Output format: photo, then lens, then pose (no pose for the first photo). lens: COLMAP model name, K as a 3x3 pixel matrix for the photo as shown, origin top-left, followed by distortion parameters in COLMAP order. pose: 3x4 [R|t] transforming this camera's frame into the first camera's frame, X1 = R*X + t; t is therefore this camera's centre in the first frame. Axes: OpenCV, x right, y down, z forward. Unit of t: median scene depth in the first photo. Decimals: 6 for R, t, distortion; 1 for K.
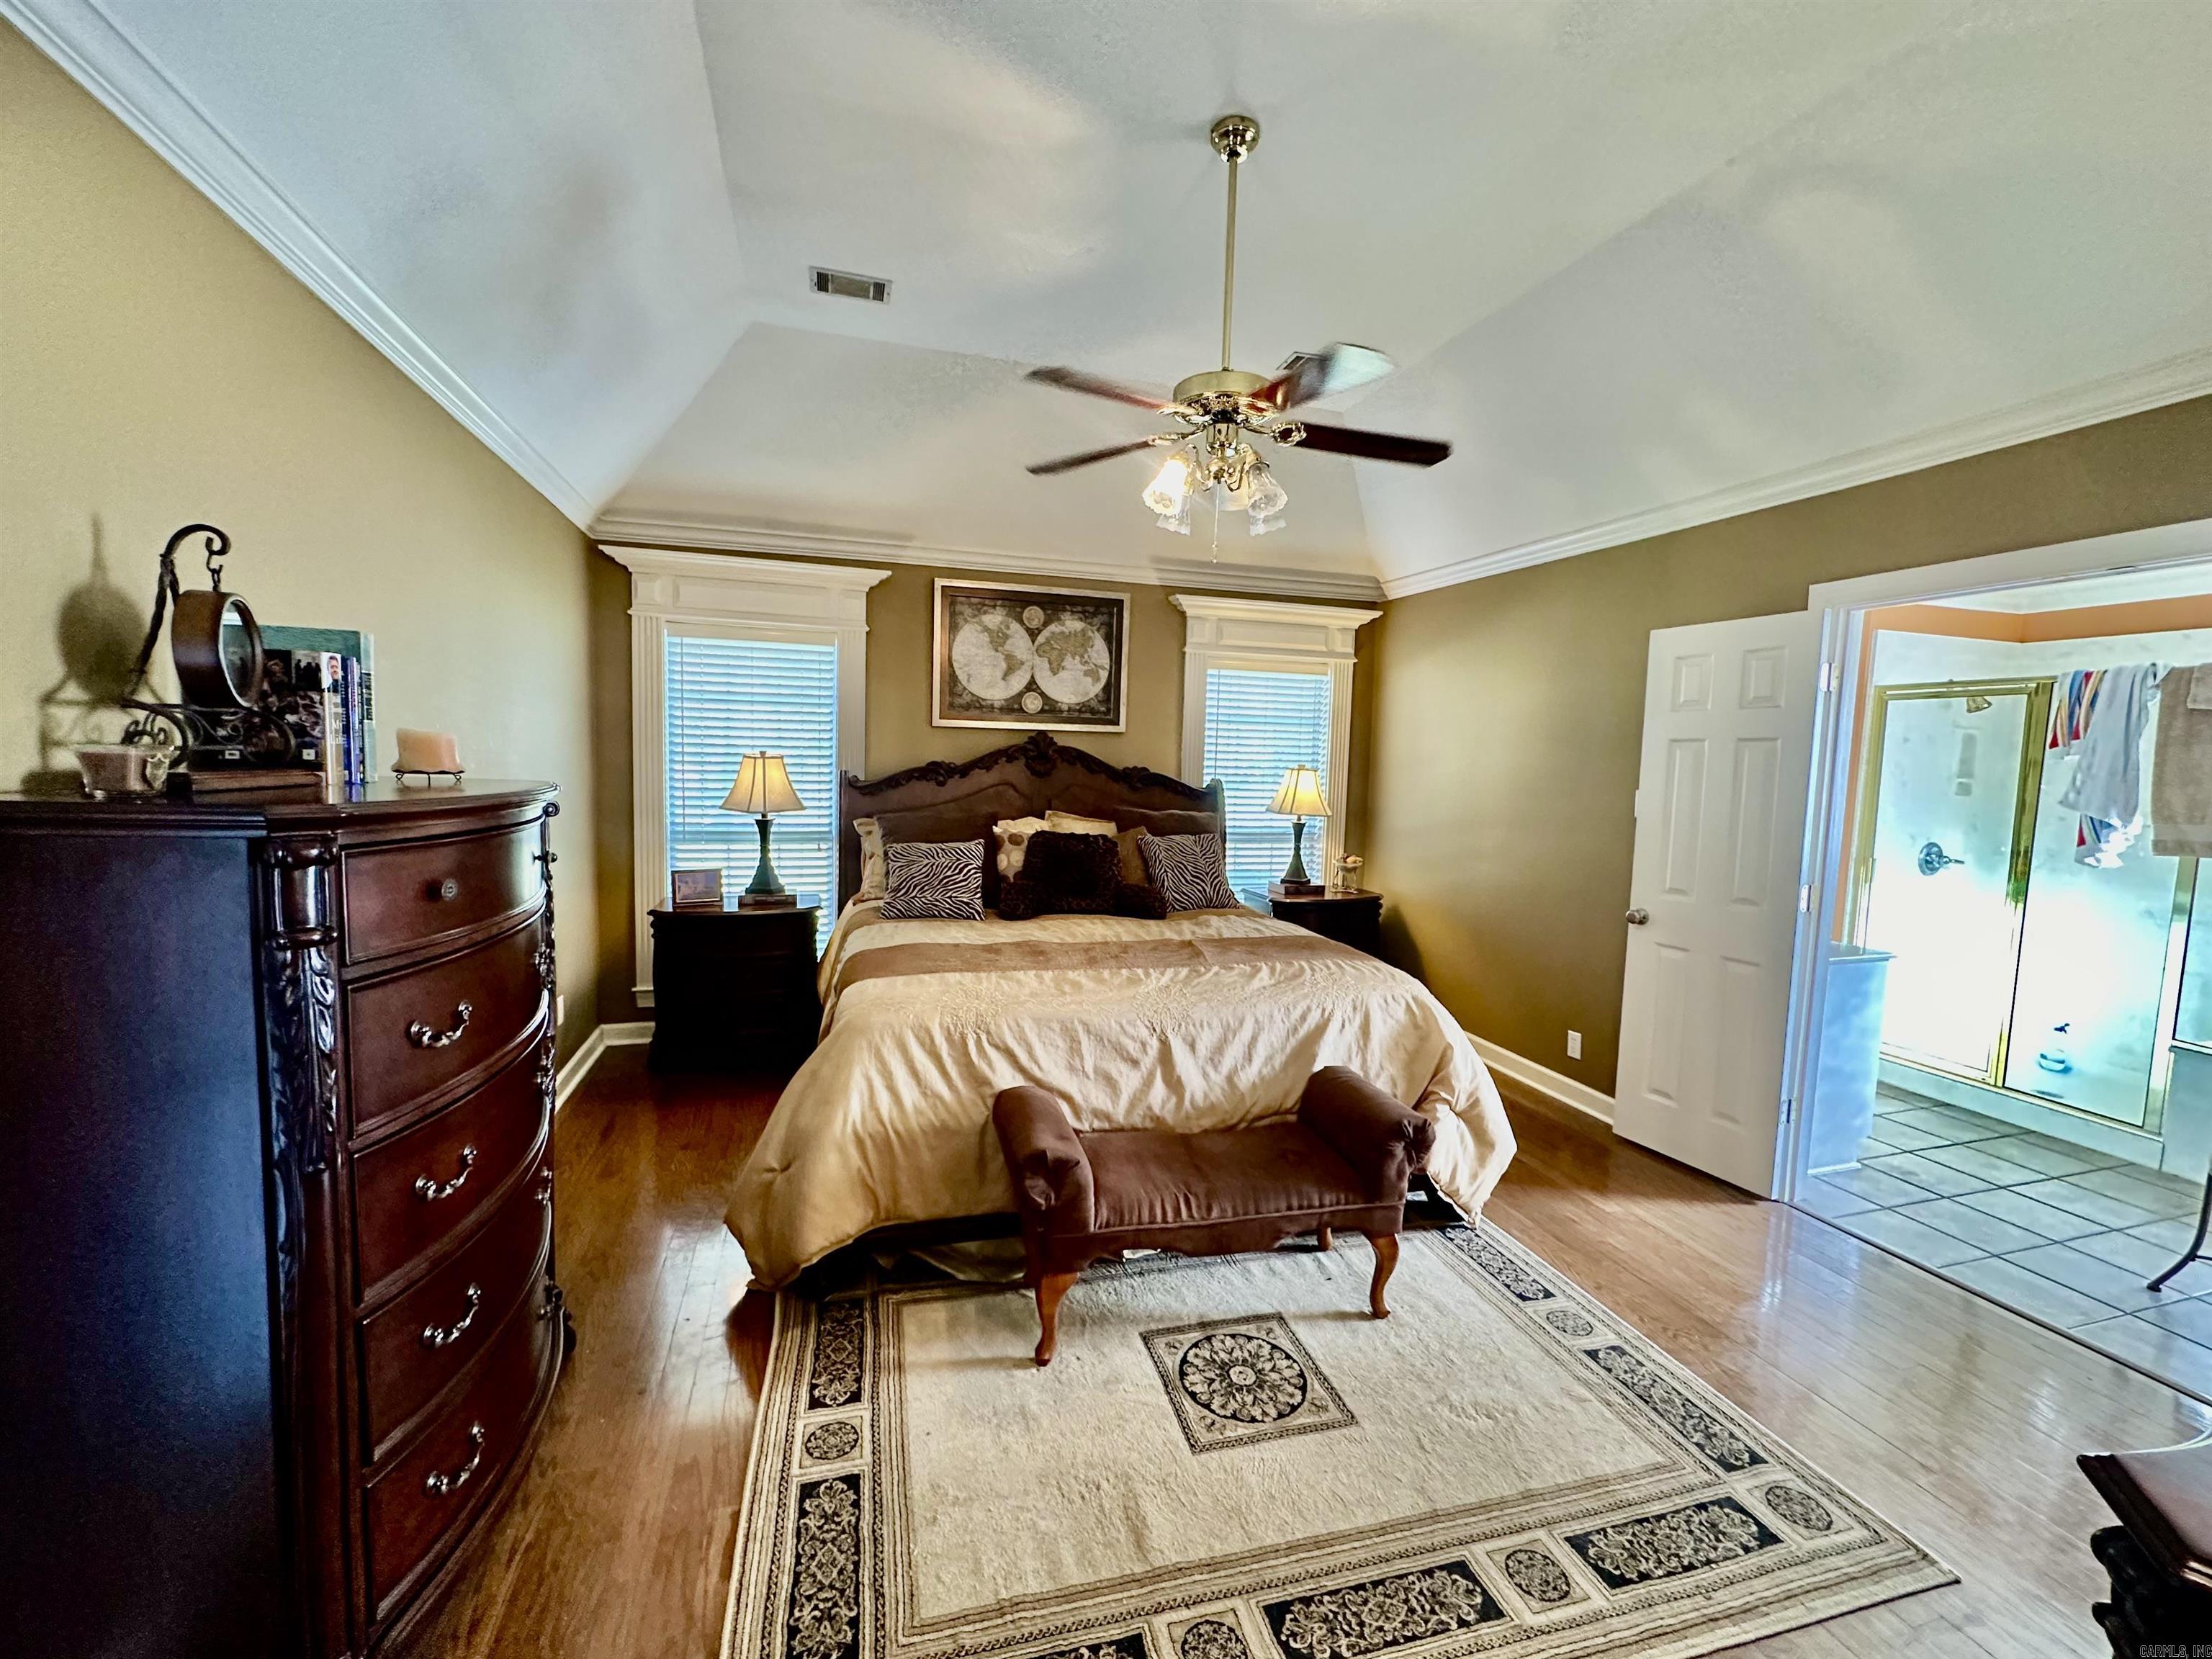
lens RADIAL K [[898.3, 0, 1106.0], [0, 898.3, 829.5], [0, 0, 1]] dist [-0.001562, 0.000075]
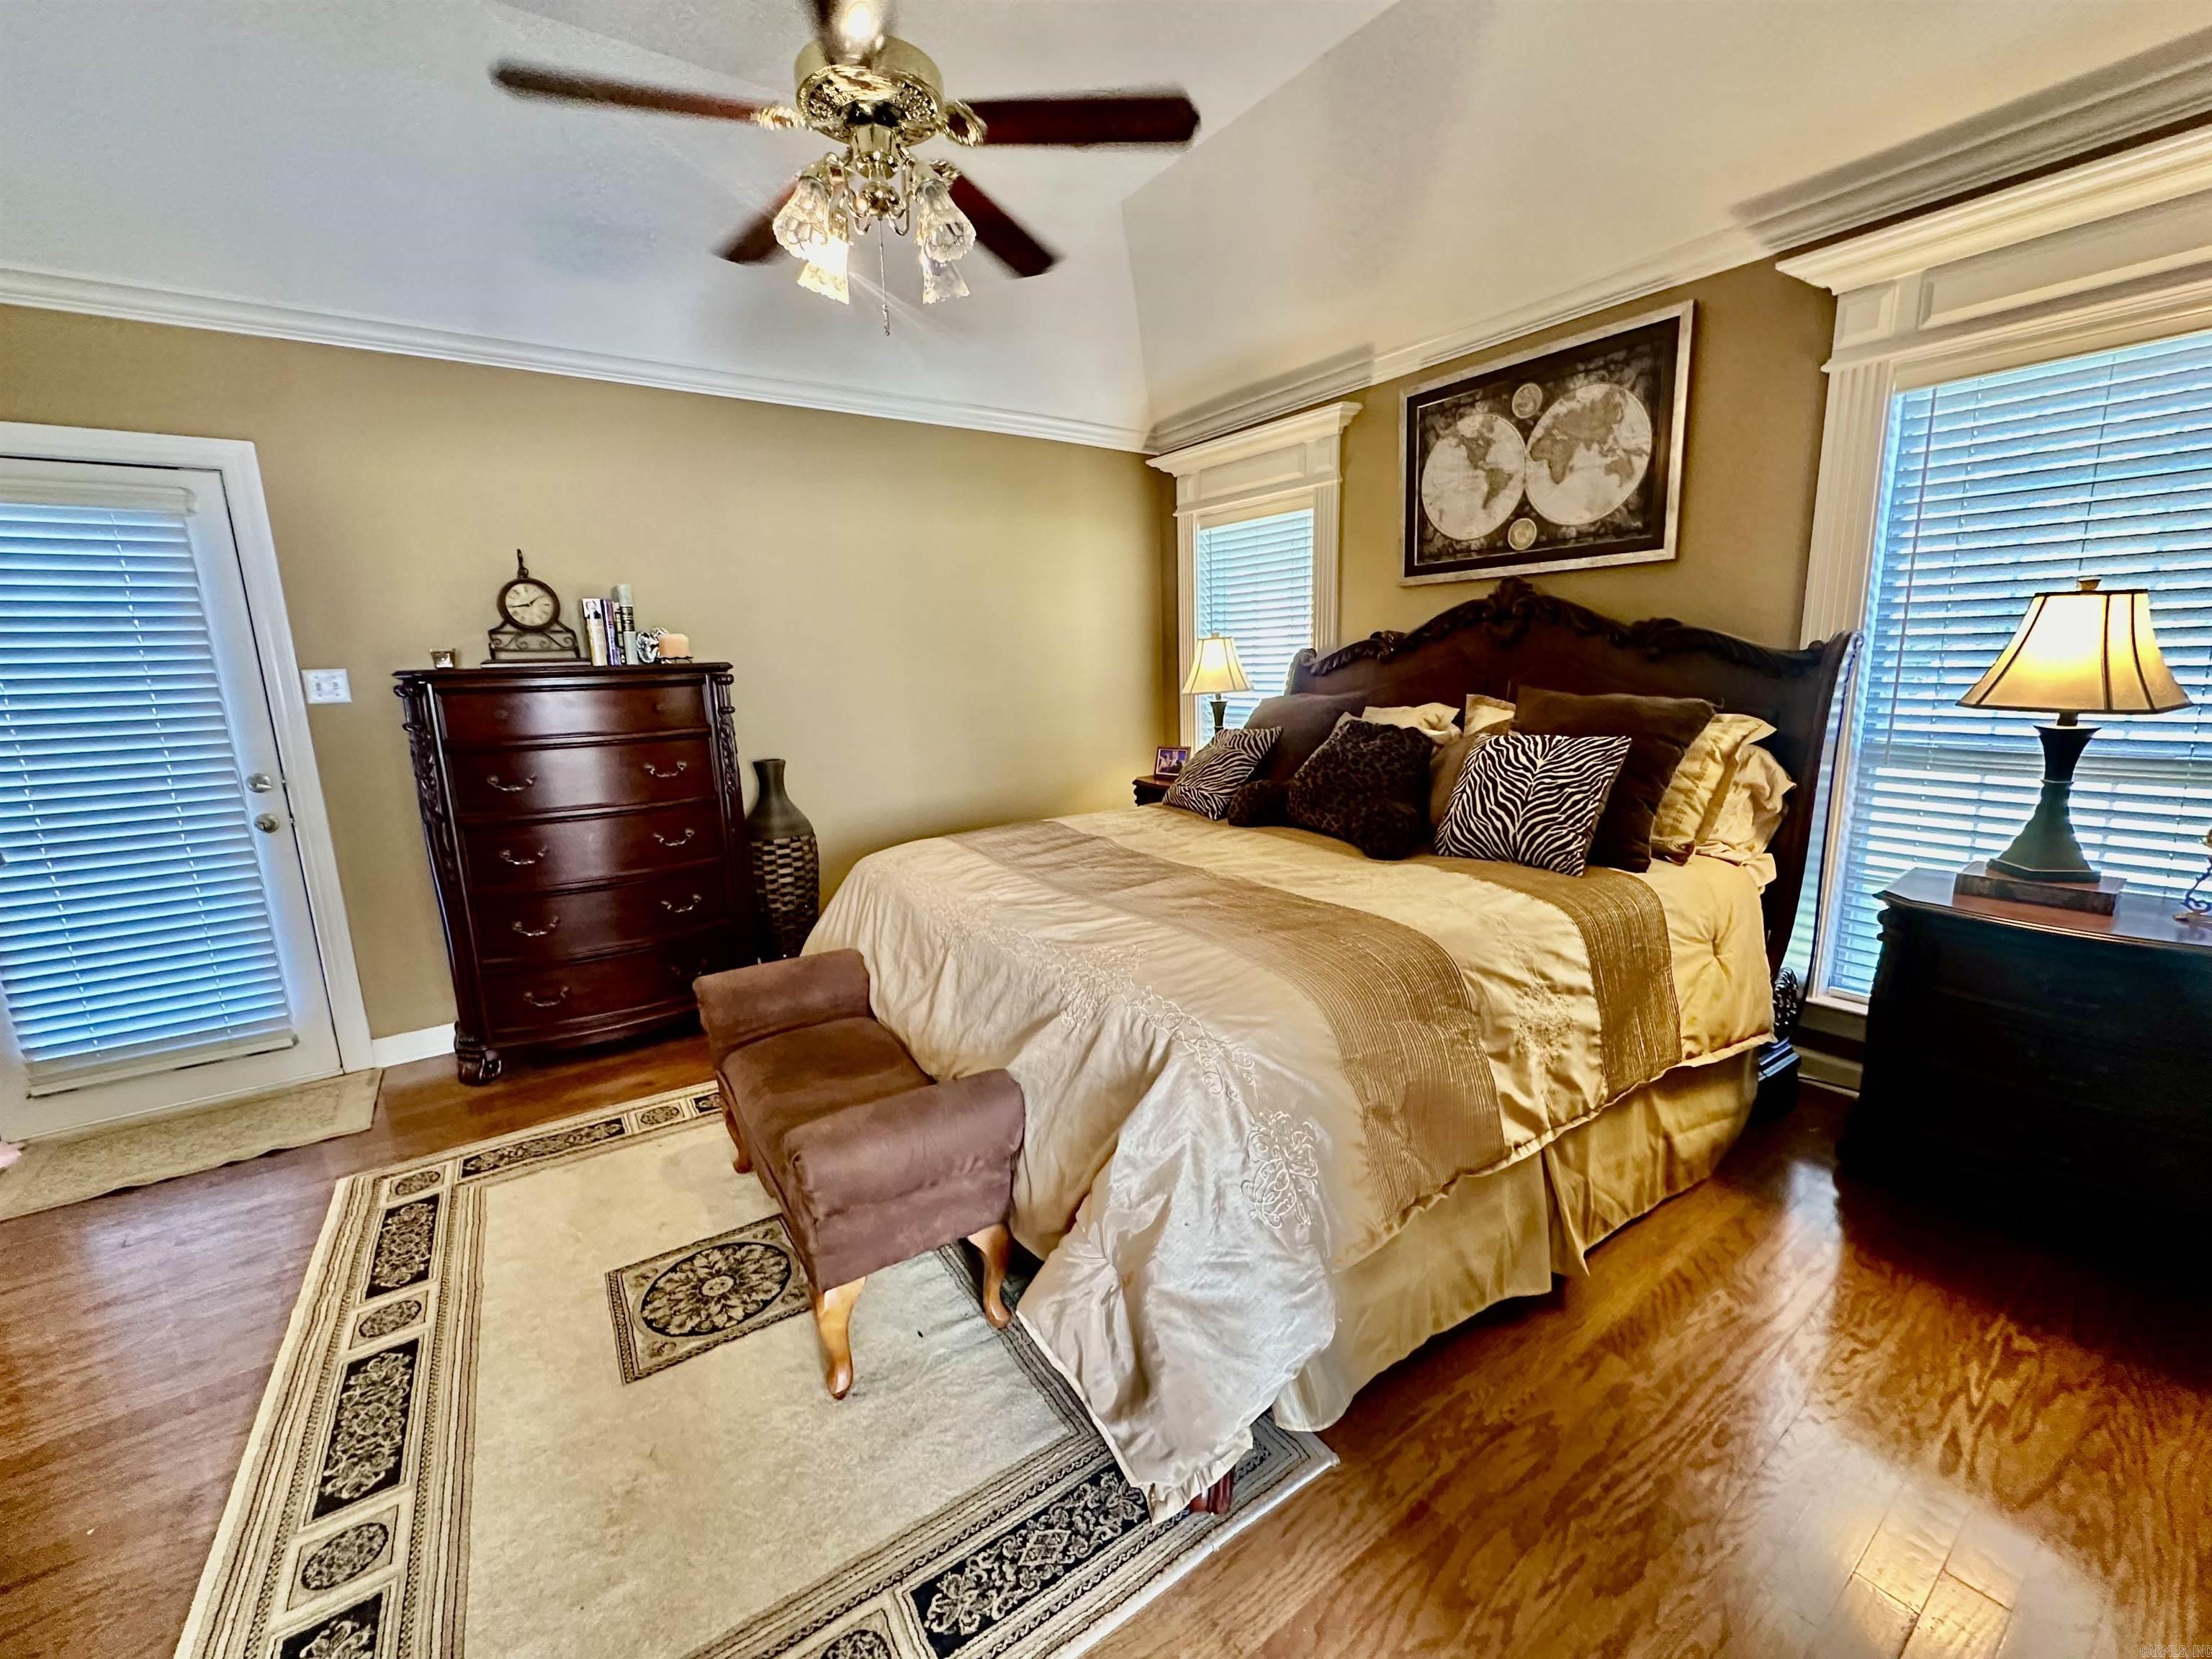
lens RADIAL K [[898.3, 0, 1106.0], [0, 898.3, 829.5], [0, 0, 1]] dist [-0.001562, 0.000075]
pose [[0.312003, 0.140945, -0.939568, 0.492145], [-0.037389, 0.989990, 0.136093, -0.001532], [0.949345, -0.007331, 0.314150, 0.495080]]
